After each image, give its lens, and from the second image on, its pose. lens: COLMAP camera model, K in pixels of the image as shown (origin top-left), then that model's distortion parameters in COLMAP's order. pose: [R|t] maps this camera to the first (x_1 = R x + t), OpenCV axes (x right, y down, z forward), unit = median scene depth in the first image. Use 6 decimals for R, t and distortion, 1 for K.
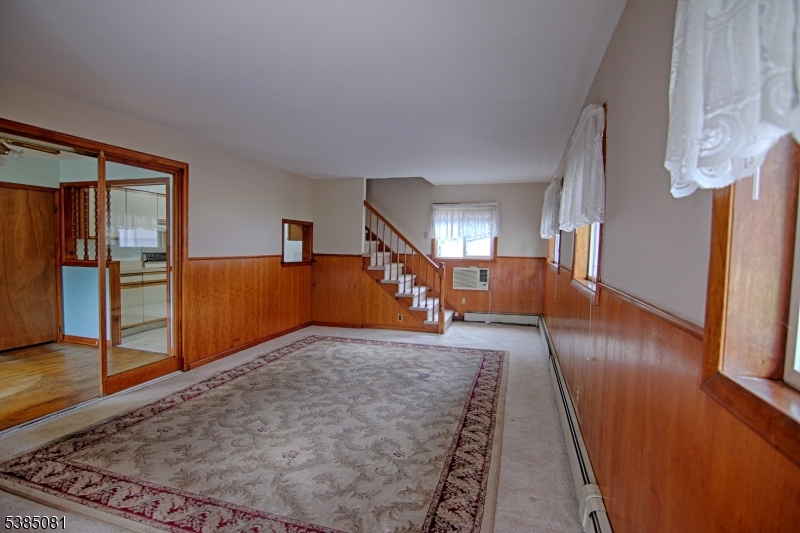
lens RADIAL K [[408.2, 0, 402.6], [0, 408.2, 264.8], [0, 0, 1]] dist [-0.019182, -0.001062]
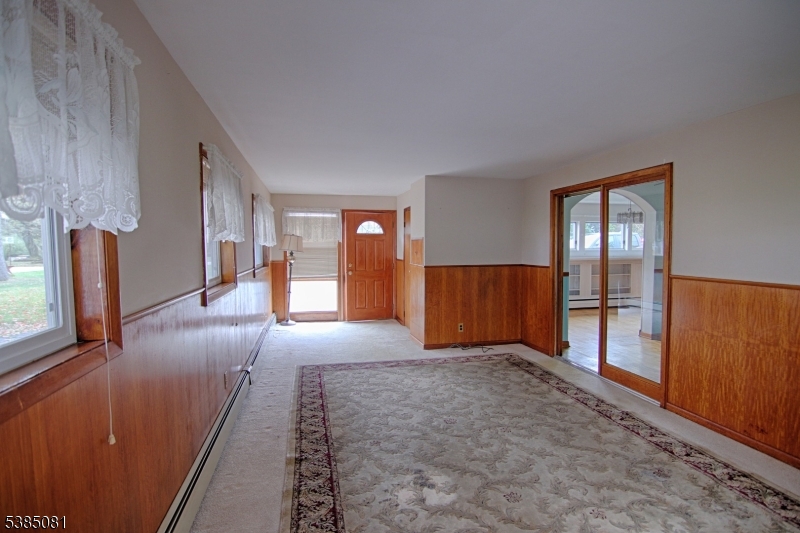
lens RADIAL K [[408.2, 0, 396.1], [0, 408.2, 267.4], [0, 0, 1]] dist [-0.019182, -0.001062]
pose [[-0.882082, 0.010980, -0.470968, 0.415294], [-0.032441, 0.995939, 0.083979, -0.097839], [0.469977, 0.089356, -0.878144, 1.699932]]
